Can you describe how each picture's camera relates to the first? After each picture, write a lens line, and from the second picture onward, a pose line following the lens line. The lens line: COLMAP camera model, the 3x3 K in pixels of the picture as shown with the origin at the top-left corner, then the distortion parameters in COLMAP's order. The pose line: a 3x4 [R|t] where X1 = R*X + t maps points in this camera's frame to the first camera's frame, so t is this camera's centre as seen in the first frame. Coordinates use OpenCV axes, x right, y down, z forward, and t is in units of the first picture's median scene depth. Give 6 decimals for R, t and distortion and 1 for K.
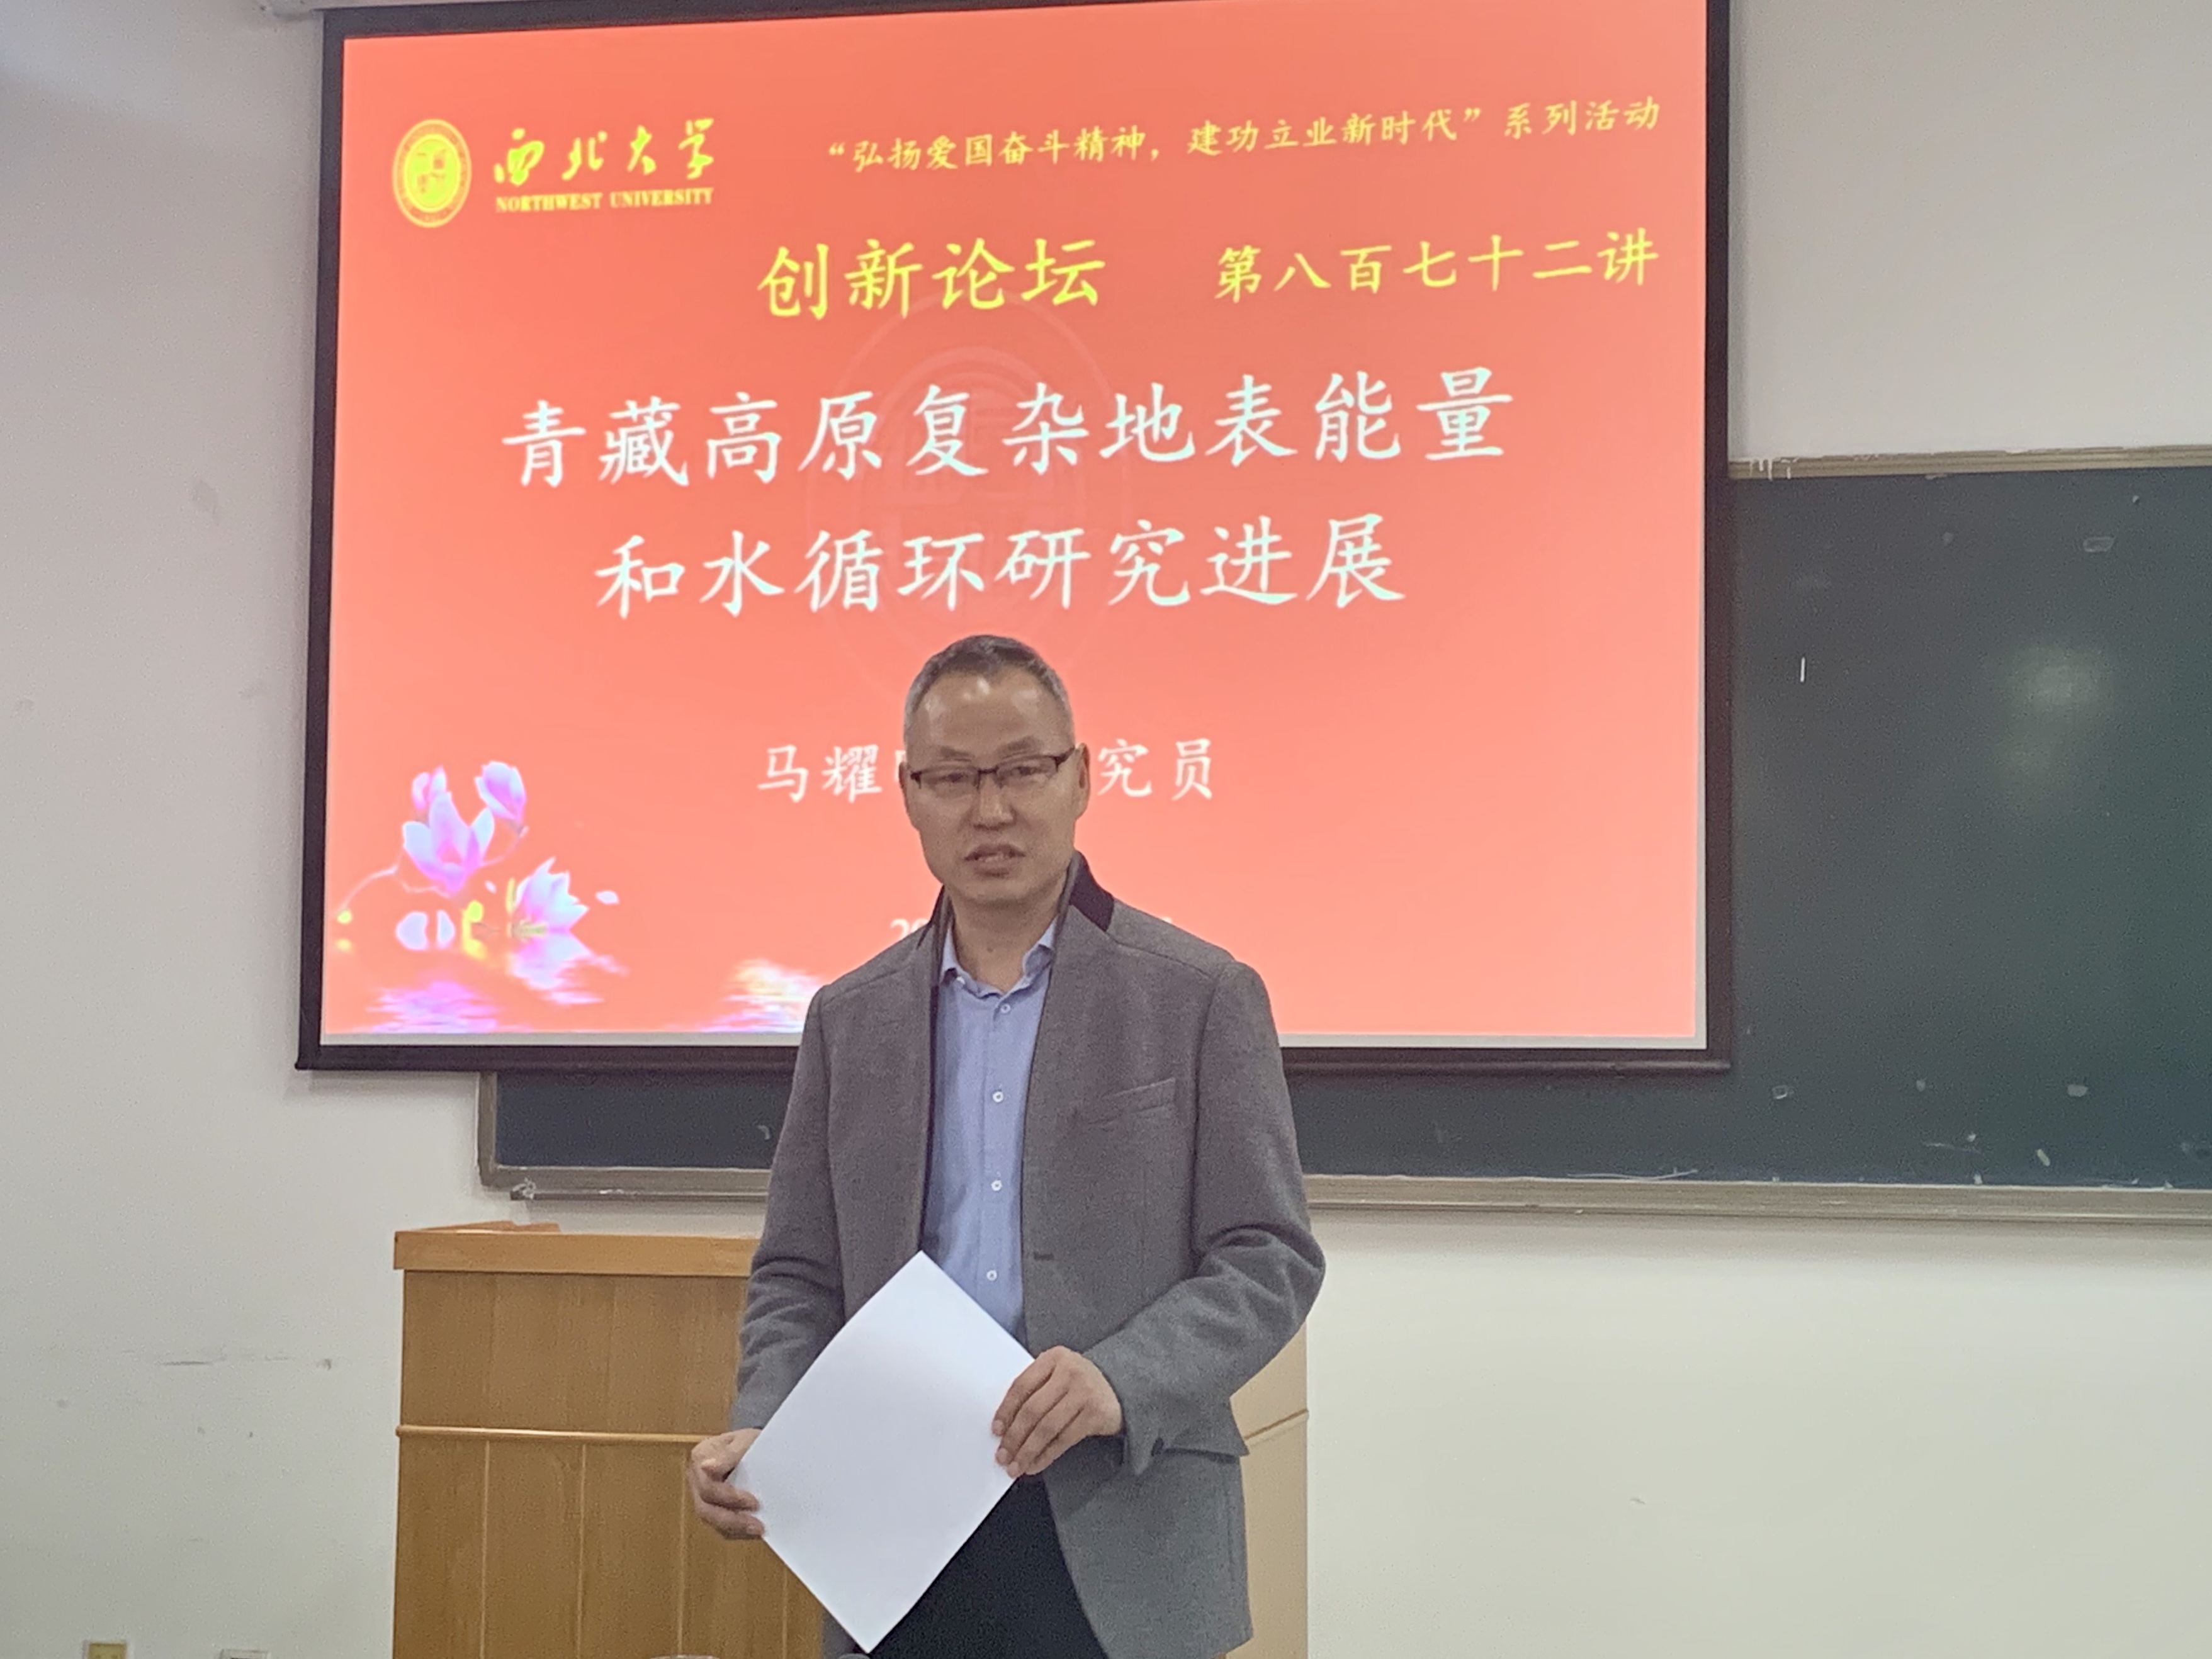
lens RADIAL K [[3405.0, 0, 1106.4], [0, 3405.0, 842.6], [0, 0, 1]] dist [0.179020, 0.000000]
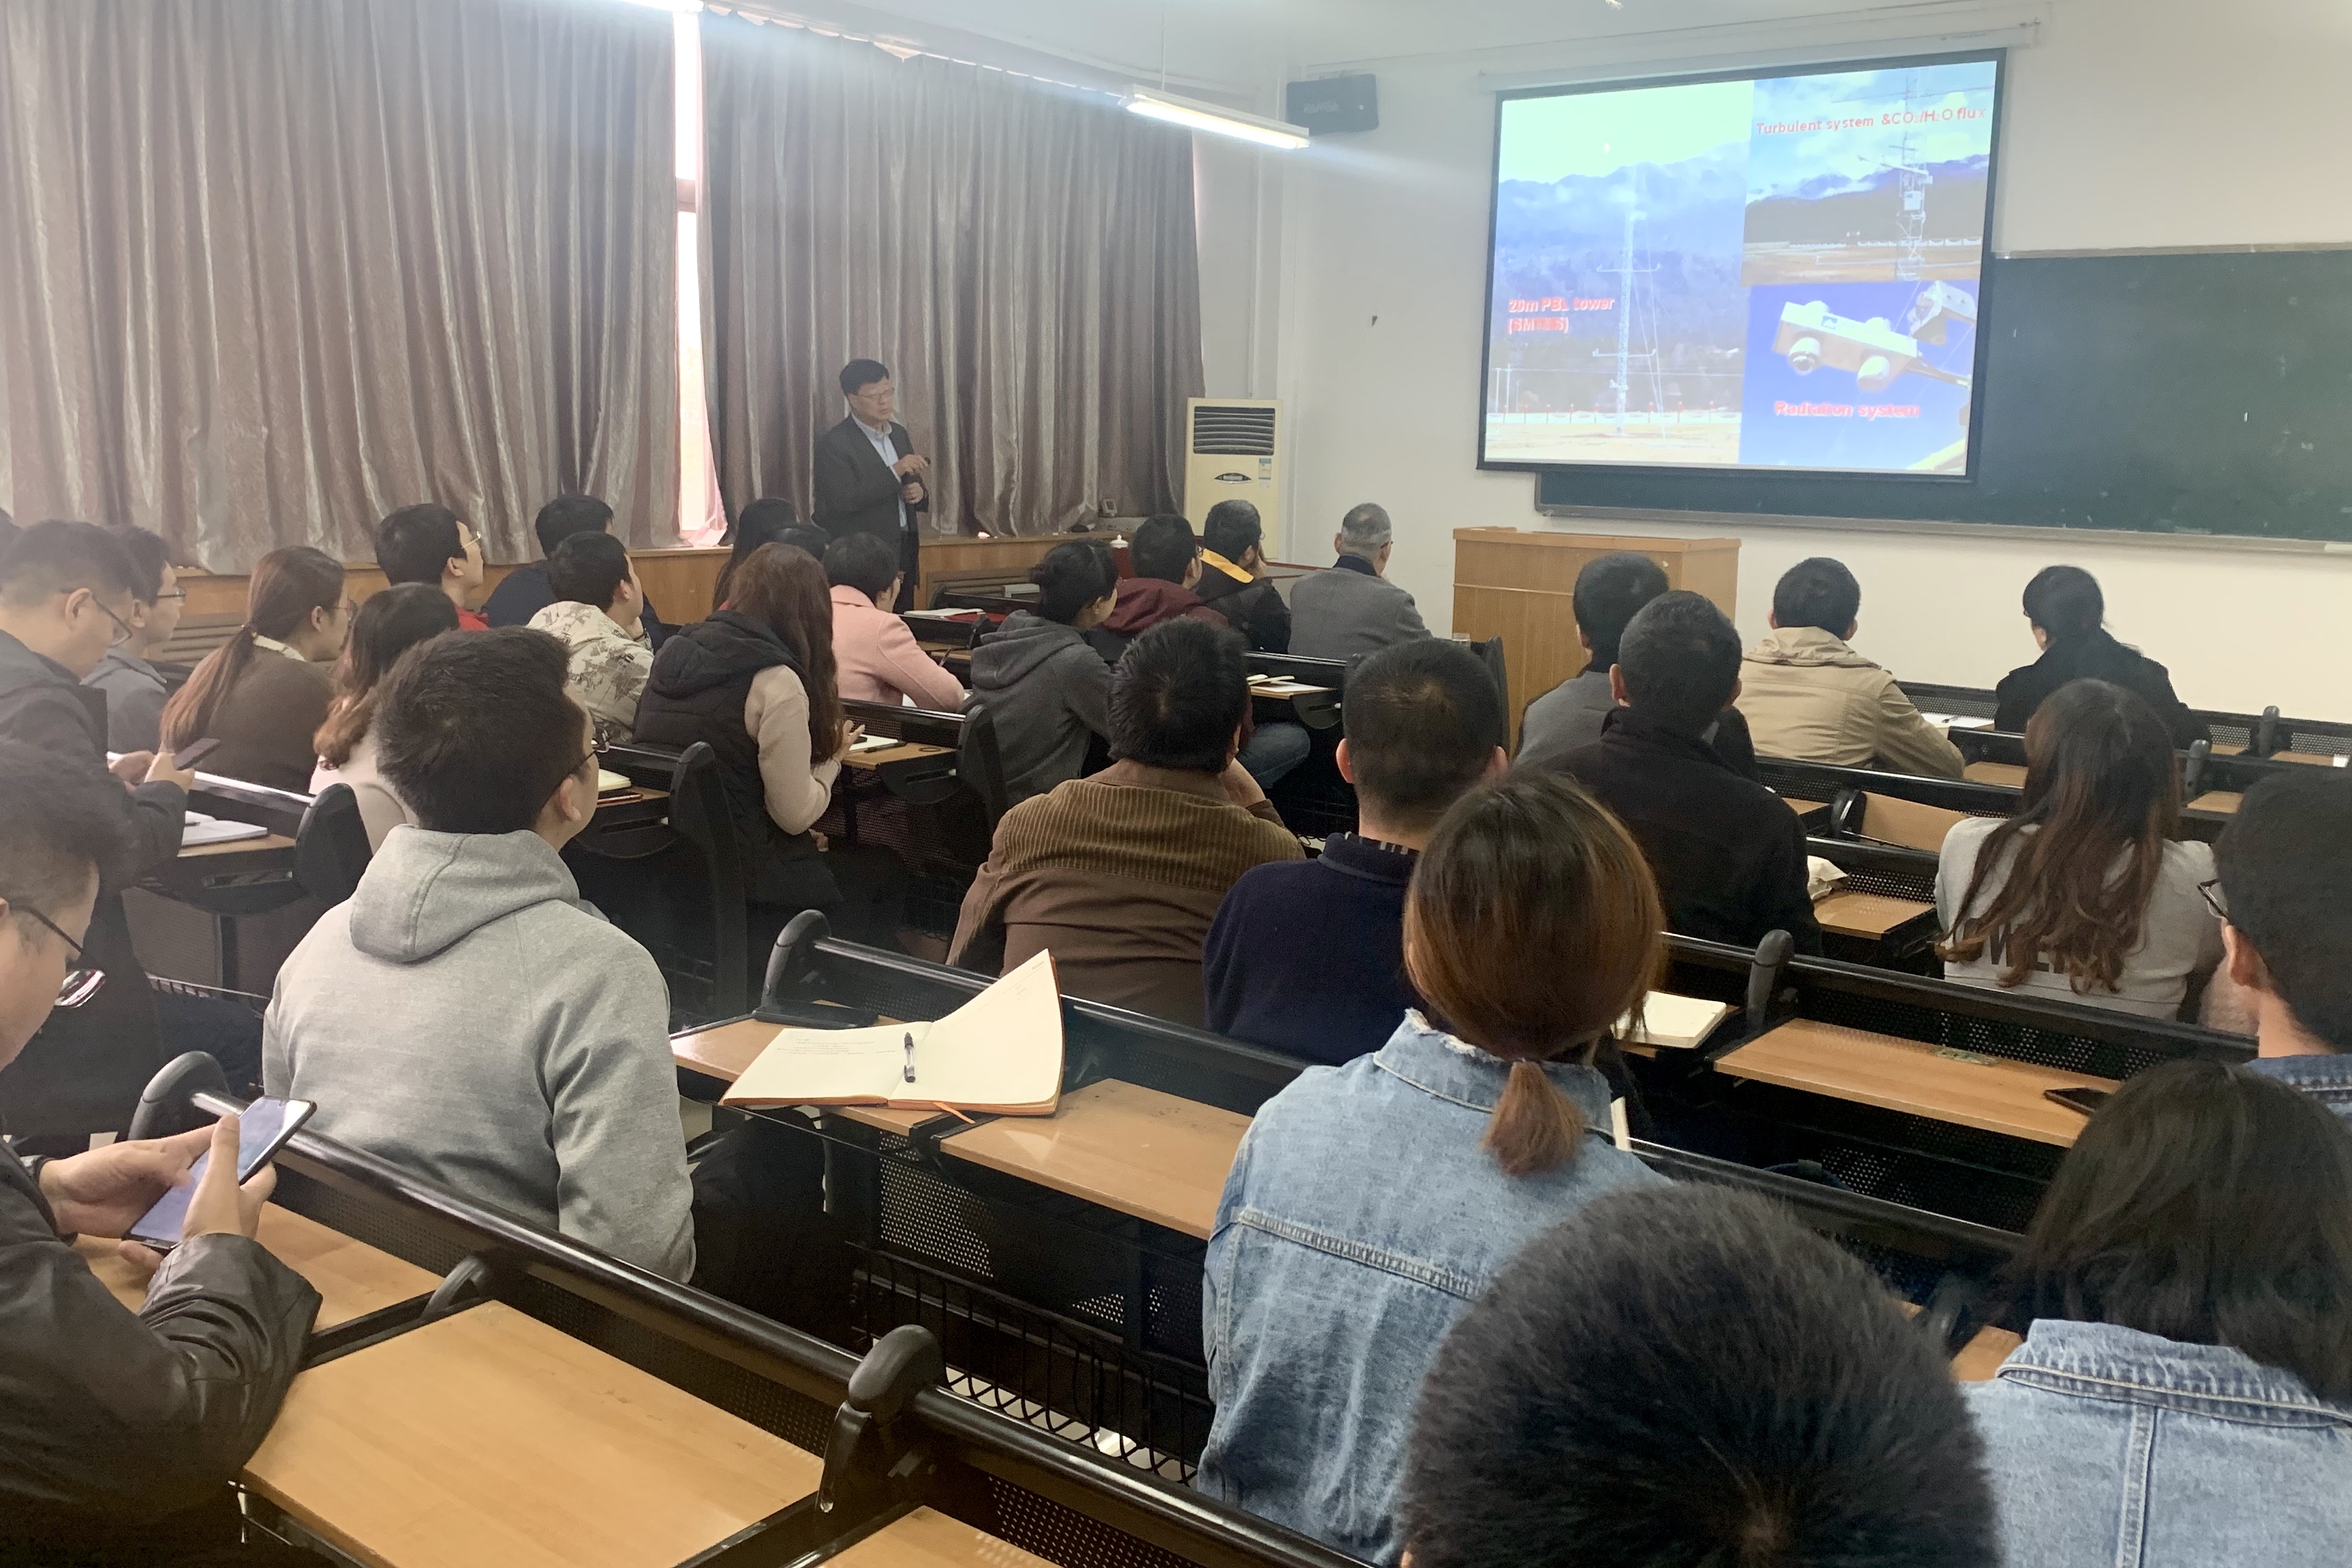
lens RADIAL K [[1970.5, 0, 1173.9], [0, 1970.5, 784.4], [0, 0, 1]] dist [0.004041, 0.001768]
pose [[0.902414, 0.091467, -0.421050, 0.248978], [0.015037, 0.969927, 0.242930, -0.080250], [0.430608, -0.225554, 0.873900, -0.603032]]
